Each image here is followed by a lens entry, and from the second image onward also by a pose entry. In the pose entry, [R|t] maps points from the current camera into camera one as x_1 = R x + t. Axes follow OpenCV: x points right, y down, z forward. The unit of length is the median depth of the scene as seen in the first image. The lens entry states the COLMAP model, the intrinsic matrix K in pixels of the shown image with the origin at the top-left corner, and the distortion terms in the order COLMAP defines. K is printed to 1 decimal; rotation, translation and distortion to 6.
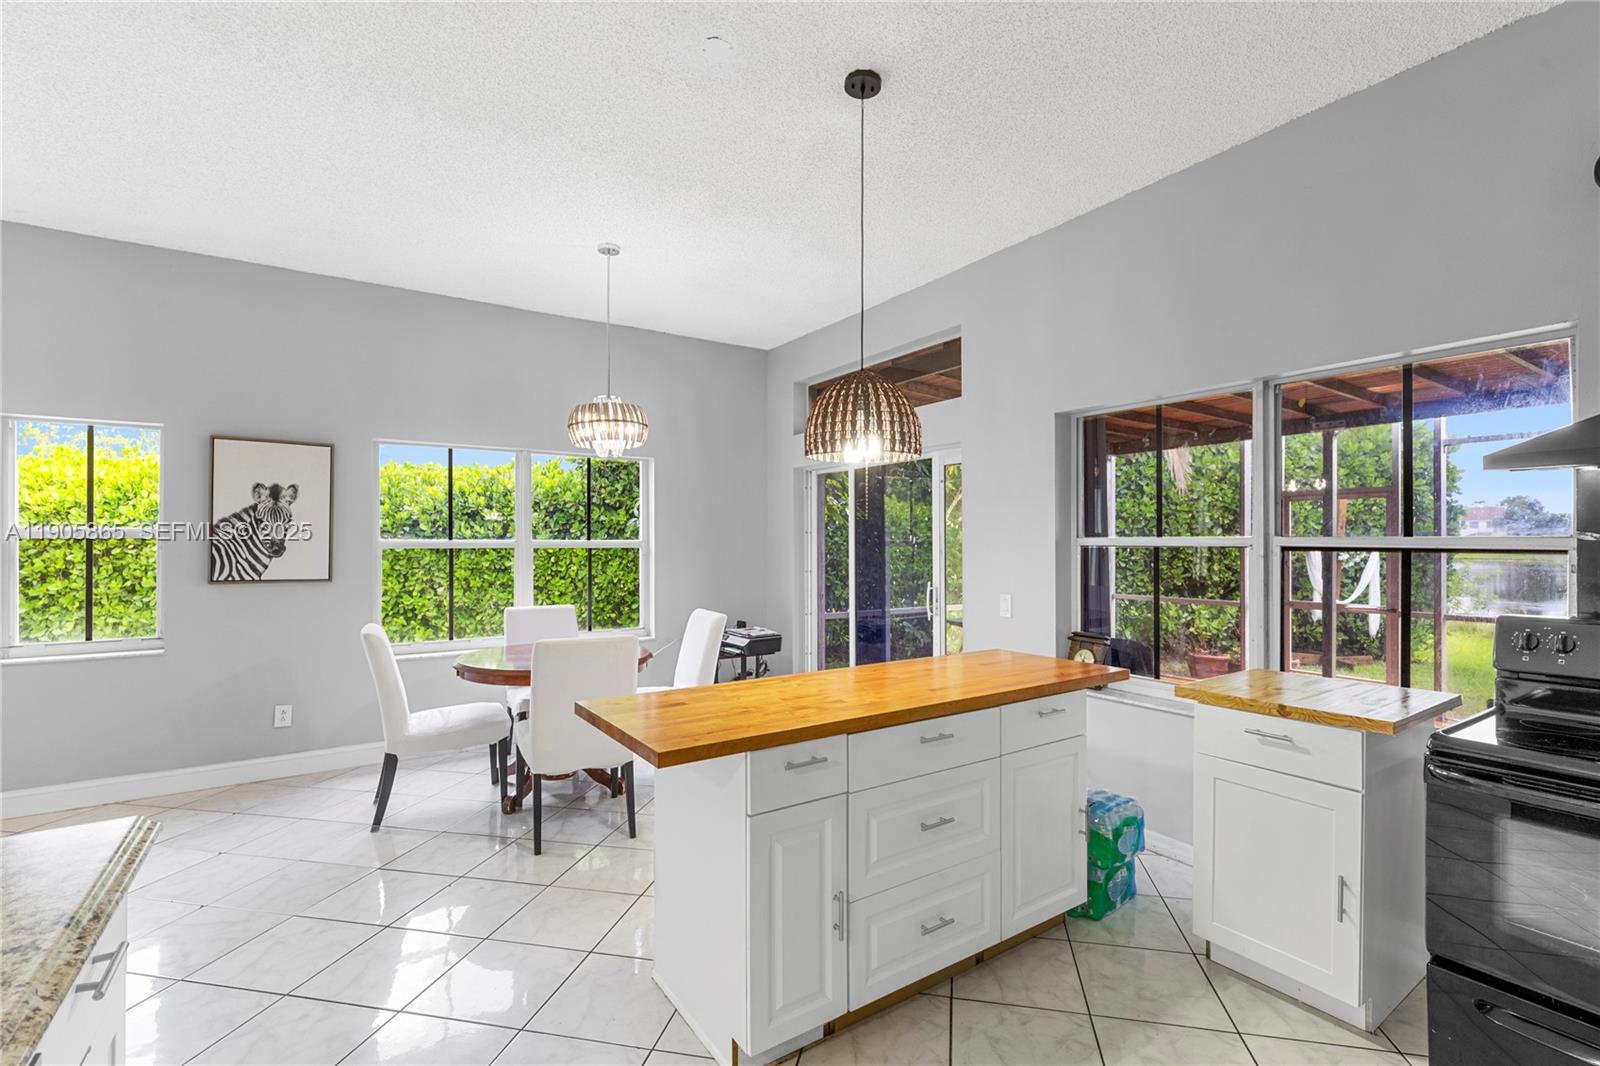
lens RADIAL K [[724.2, 0, 796.7], [0, 724.2, 530.1], [0, 0, 1]] dist [0.002741, 0.000047]
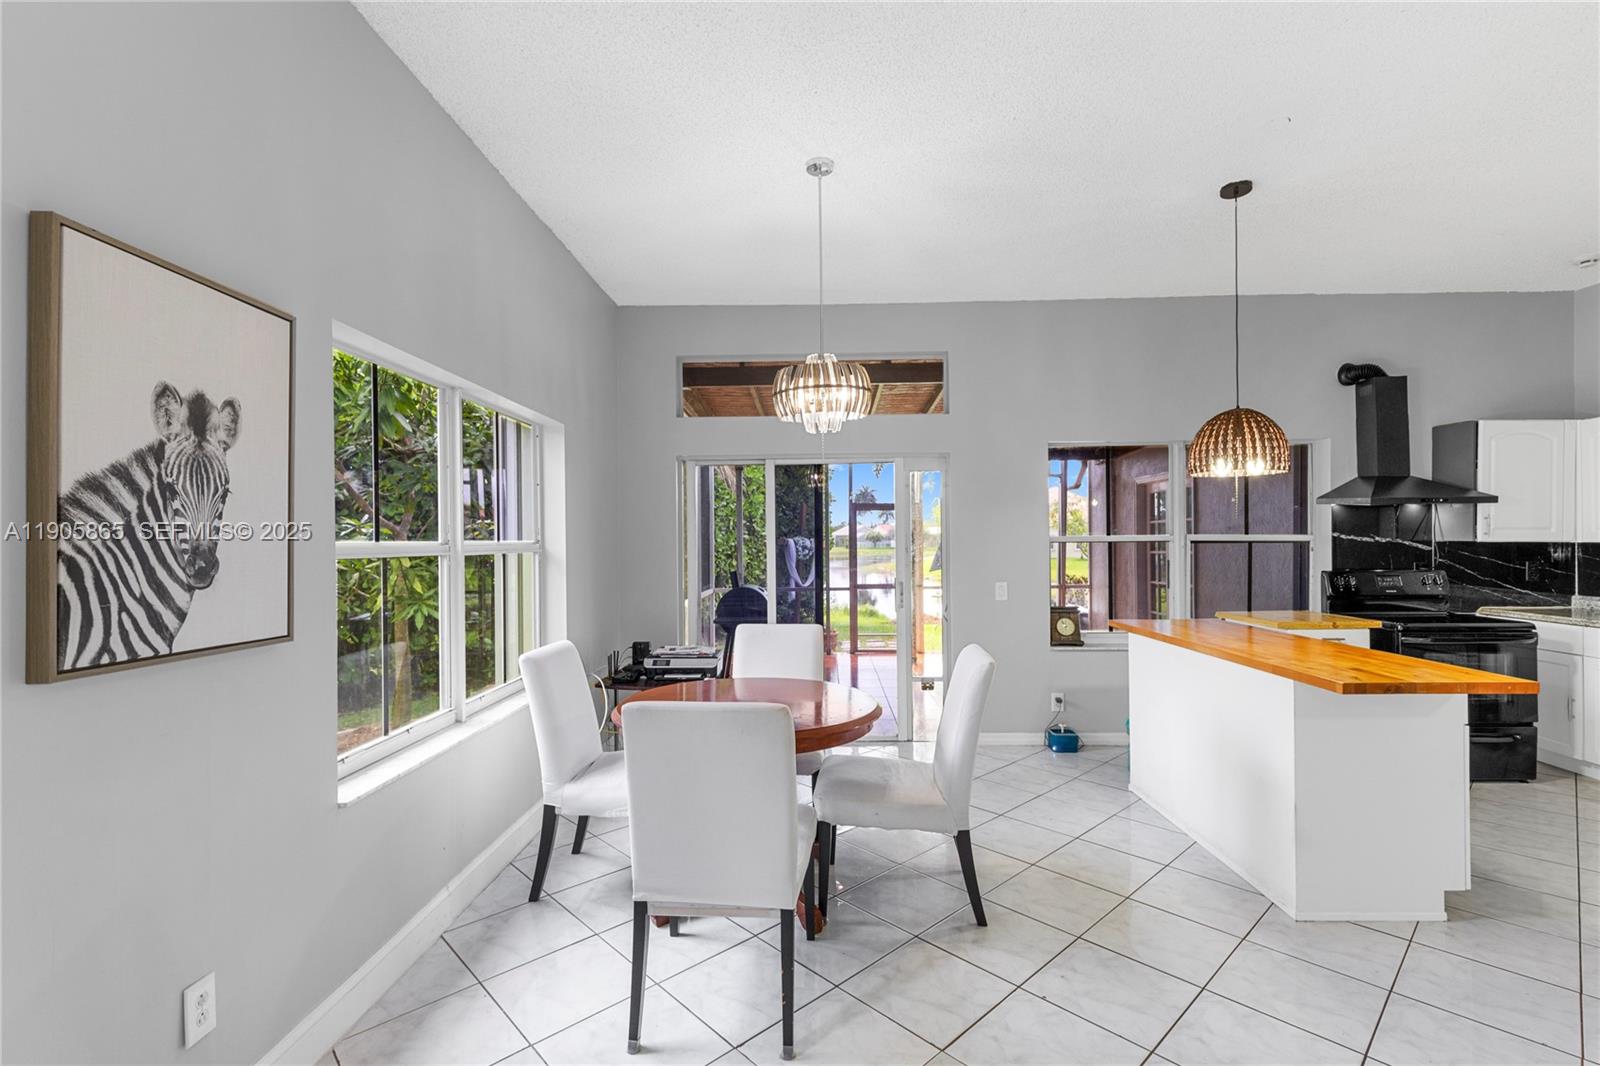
lens RADIAL K [[724.2, 0, 803.0], [0, 724.2, 540.8], [0, 0, 1]] dist [0.002741, 0.000047]
pose [[0.574360, -0.004303, 0.818592, -0.858295], [-0.003433, 0.999965, 0.007666, 0.008793], [-0.818596, -0.007213, 0.574325, 0.537106]]
